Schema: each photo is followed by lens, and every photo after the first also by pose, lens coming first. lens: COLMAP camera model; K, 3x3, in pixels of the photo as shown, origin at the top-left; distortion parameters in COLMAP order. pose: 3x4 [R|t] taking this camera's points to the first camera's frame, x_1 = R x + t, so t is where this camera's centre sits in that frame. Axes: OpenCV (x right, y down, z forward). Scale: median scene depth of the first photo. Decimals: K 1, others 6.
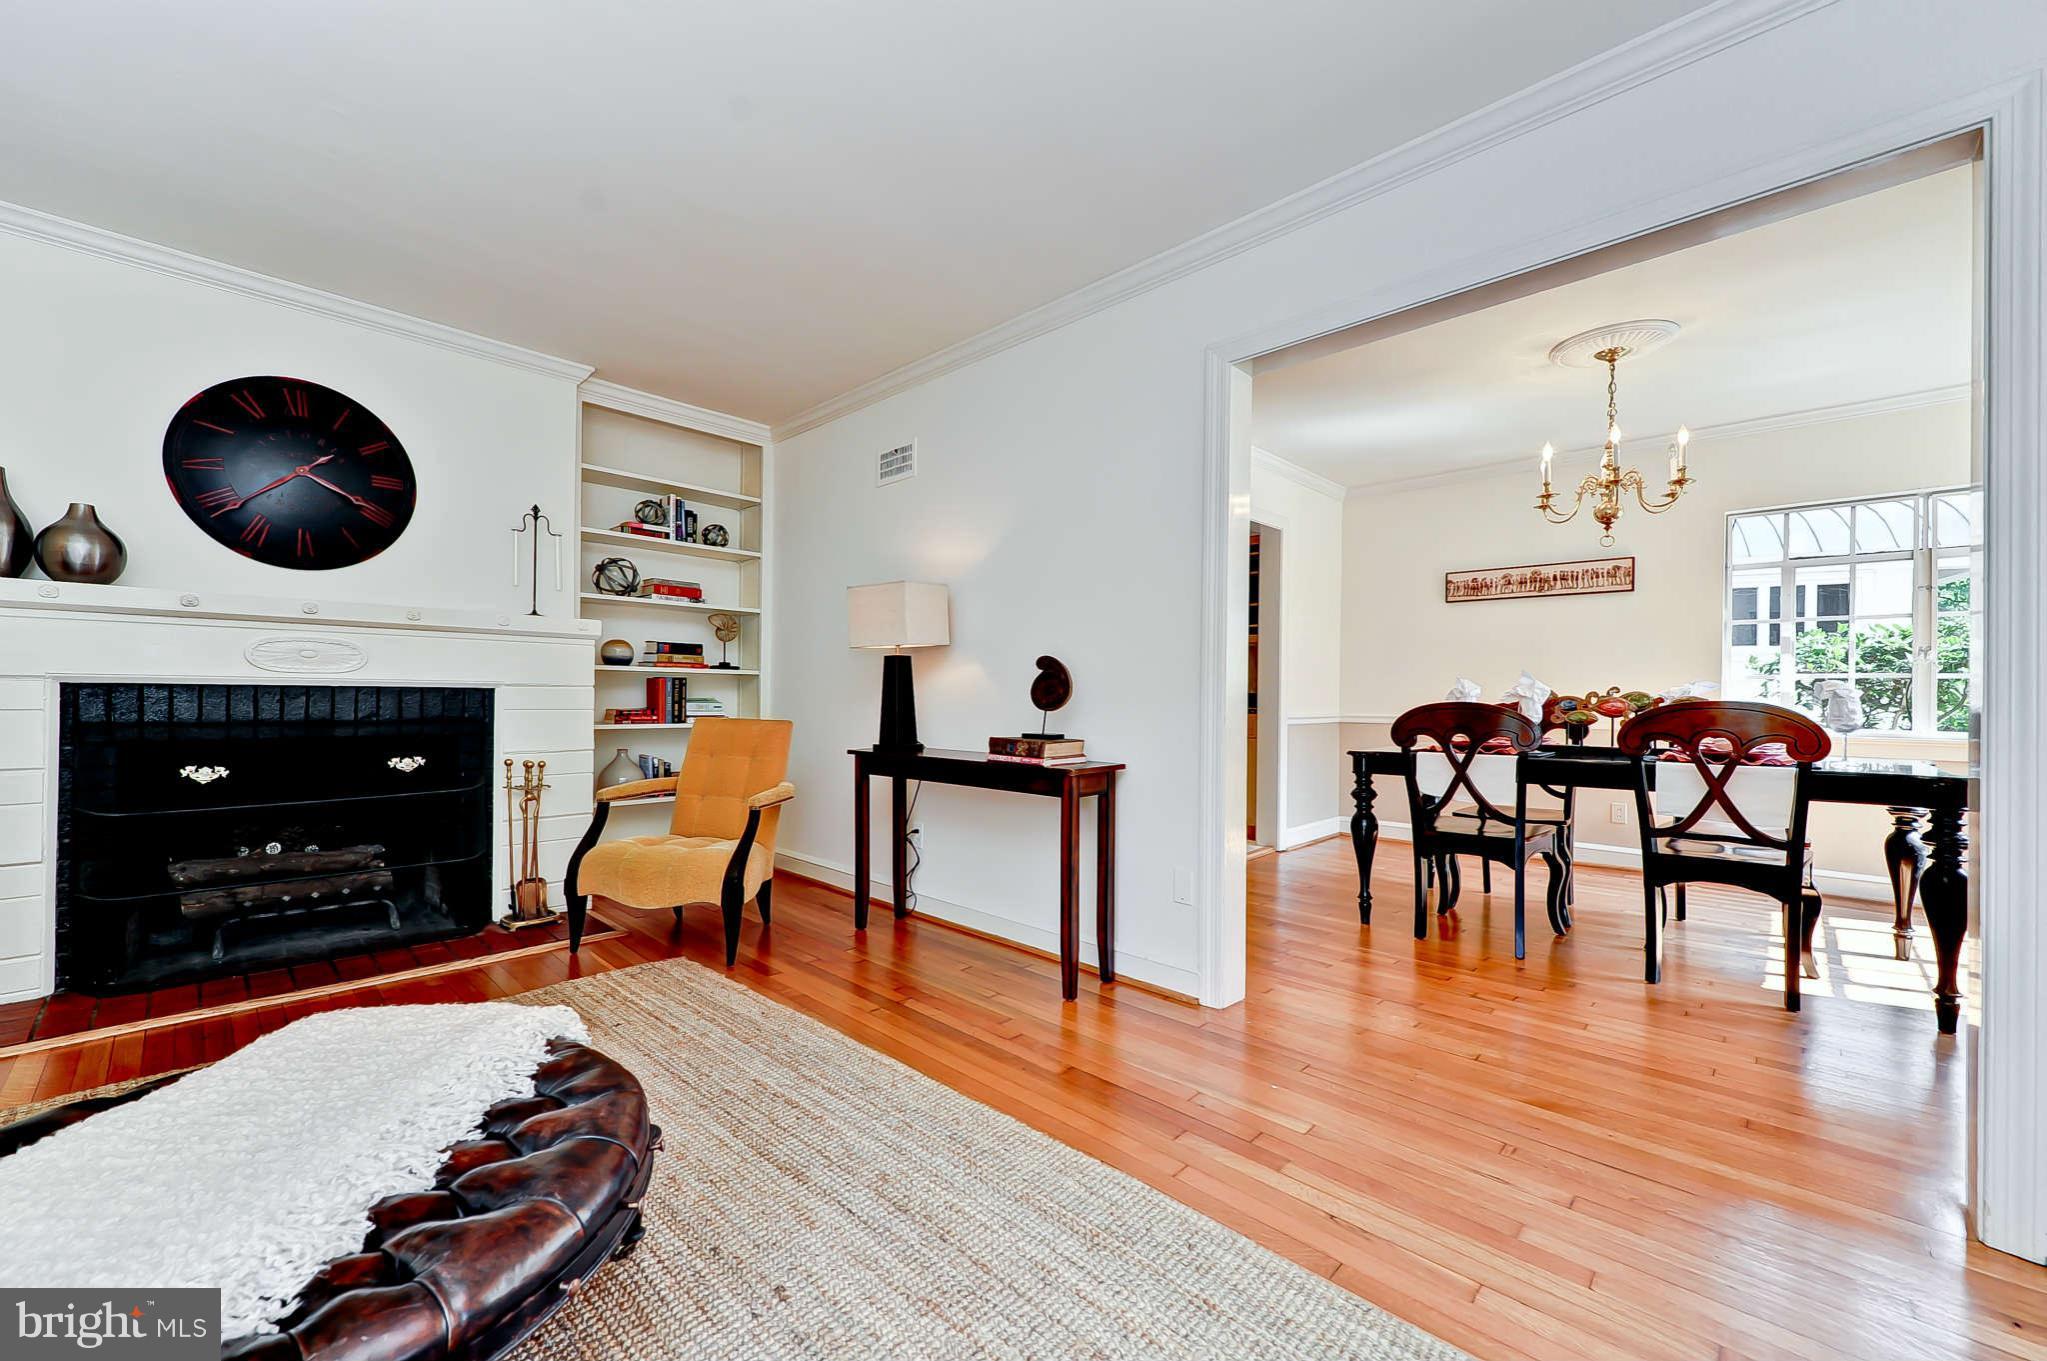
lens RADIAL K [[801.0, 0, 1019.0], [0, 801.0, 694.5], [0, 0, 1]] dist [0.001887, -0.000358]
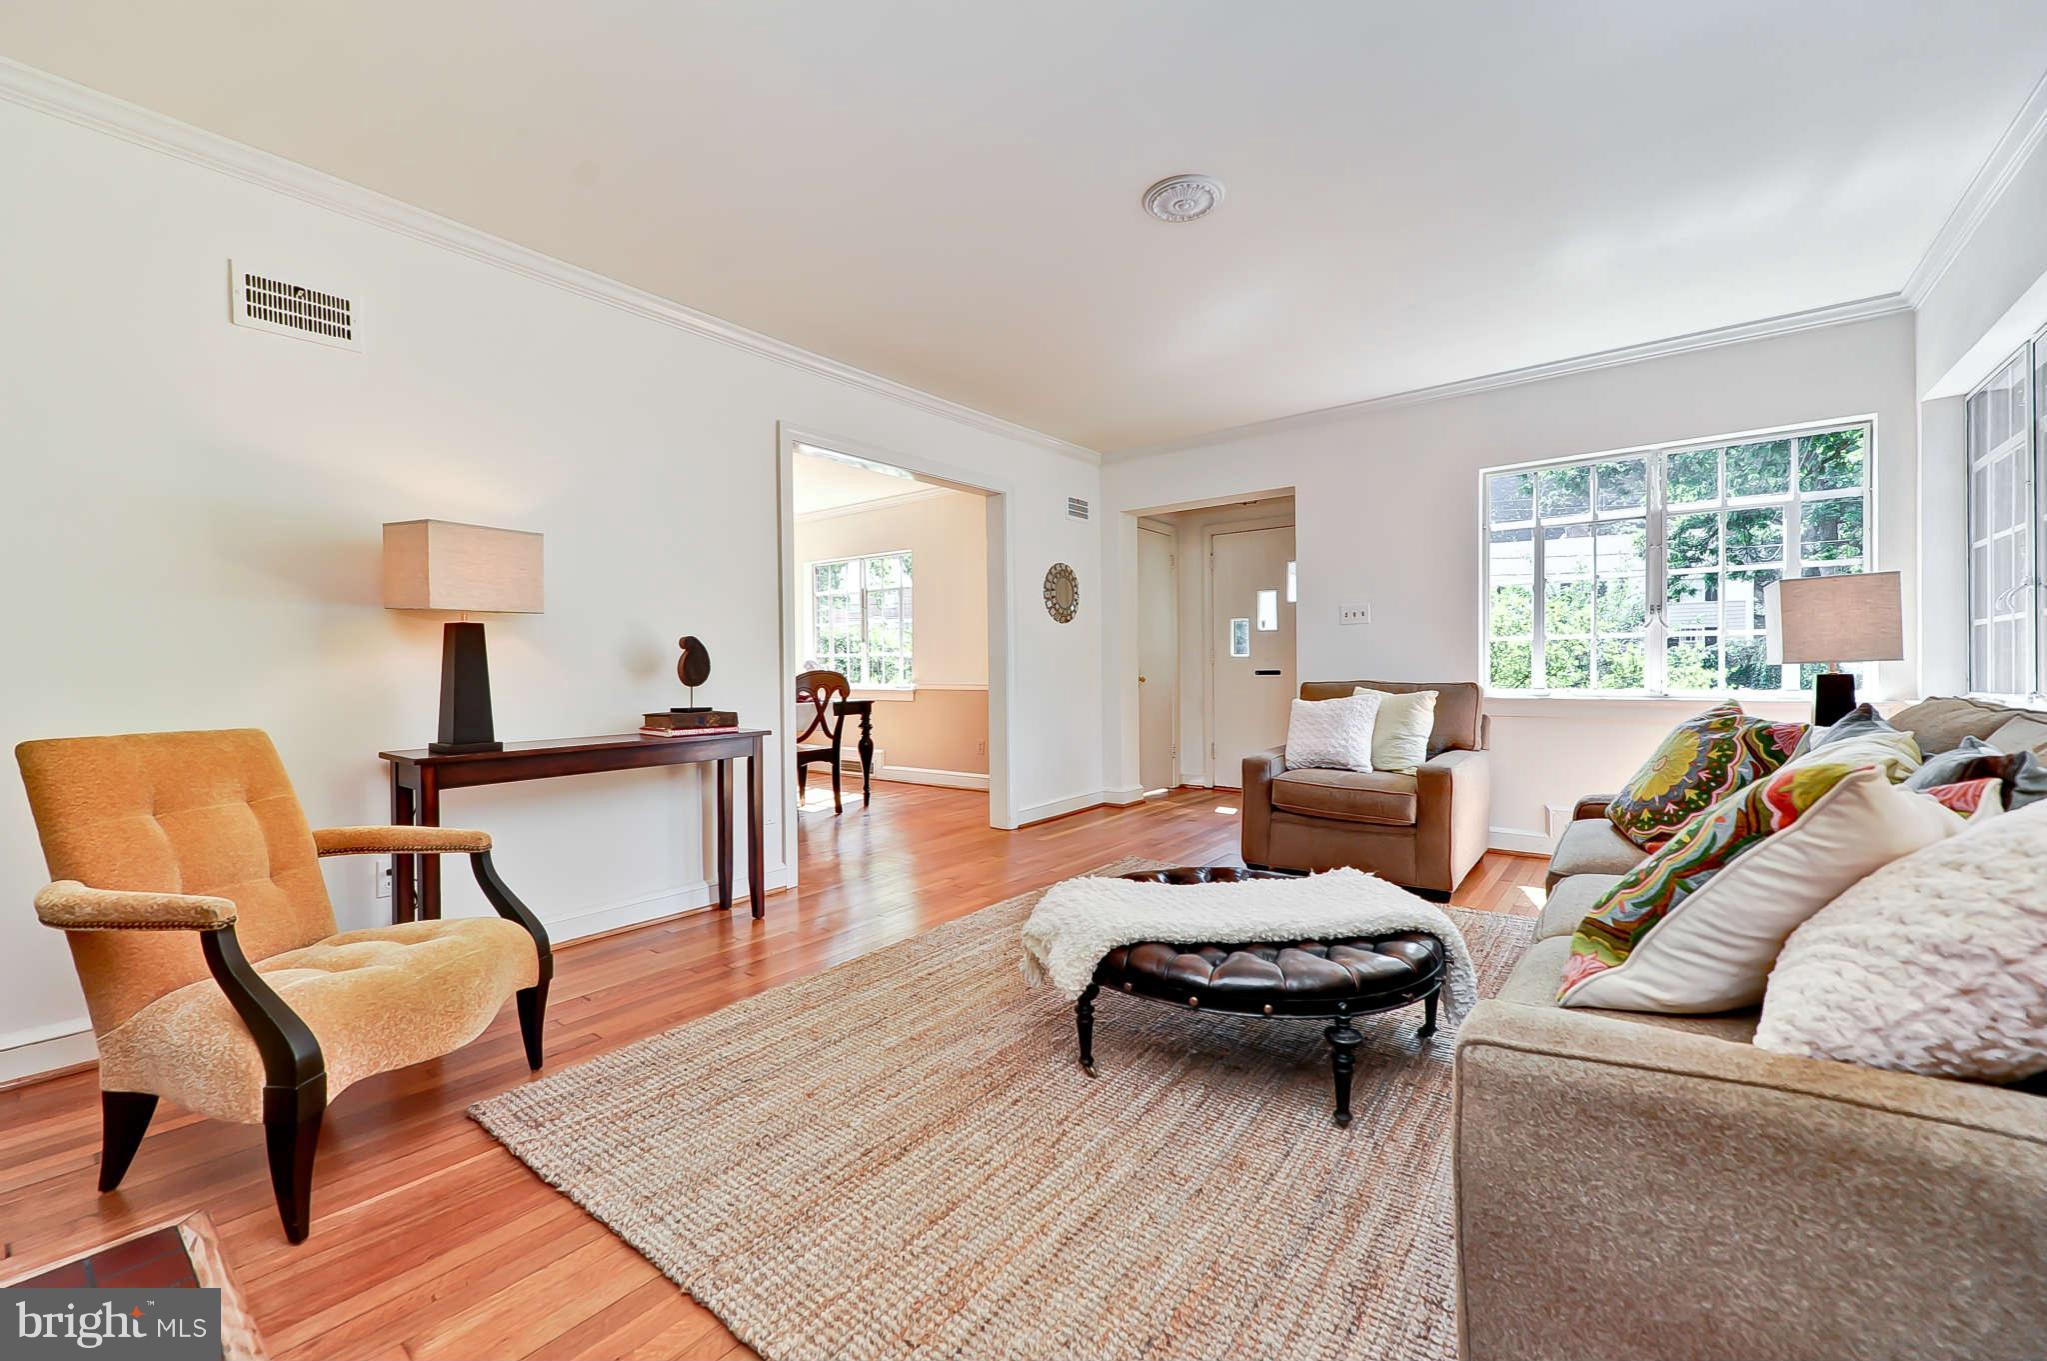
lens RADIAL K [[814.4, 0, 1019.2], [0, 814.4, 680.0], [0, 0, 1]] dist [0.000851, -0.000089]
pose [[-0.096306, -0.023533, 0.995074, -1.104172], [0.007027, 0.999679, 0.024322, -0.012279], [-0.995327, 0.009335, -0.096109, 0.652448]]
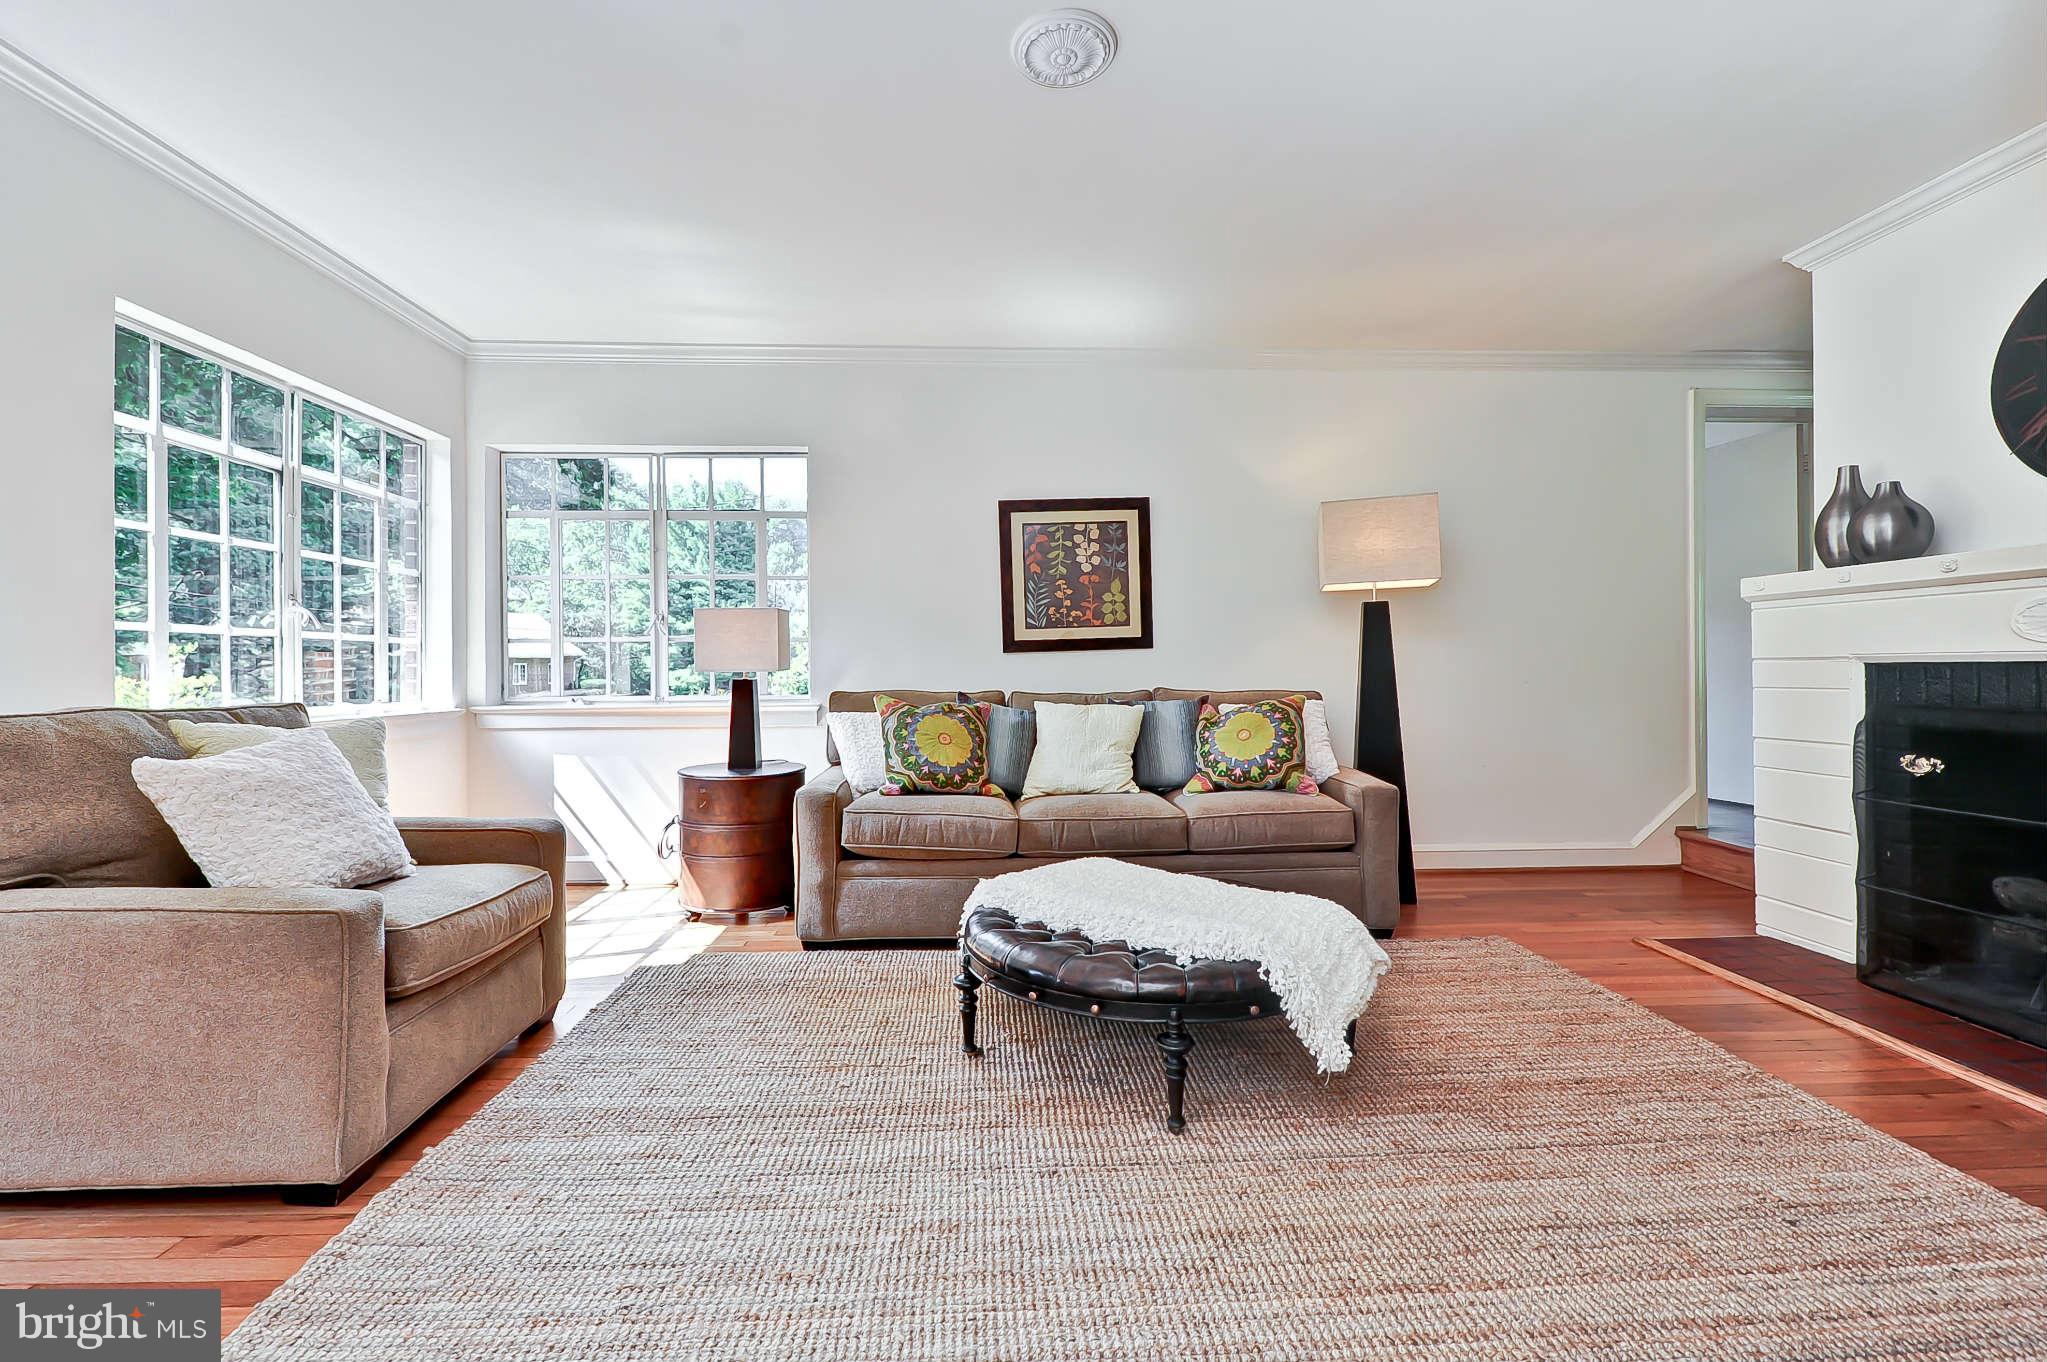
lens RADIAL K [[865.6, 0, 1013.9], [0, 865.6, 656.9], [0, 0, 1]] dist [0.005528, -0.000779]
pose [[-0.695339, -0.017990, -0.718456, 0.307746], [-0.002153, 0.999734, -0.022950, 0.004938], [0.718678, -0.014411, -0.695193, 0.848865]]
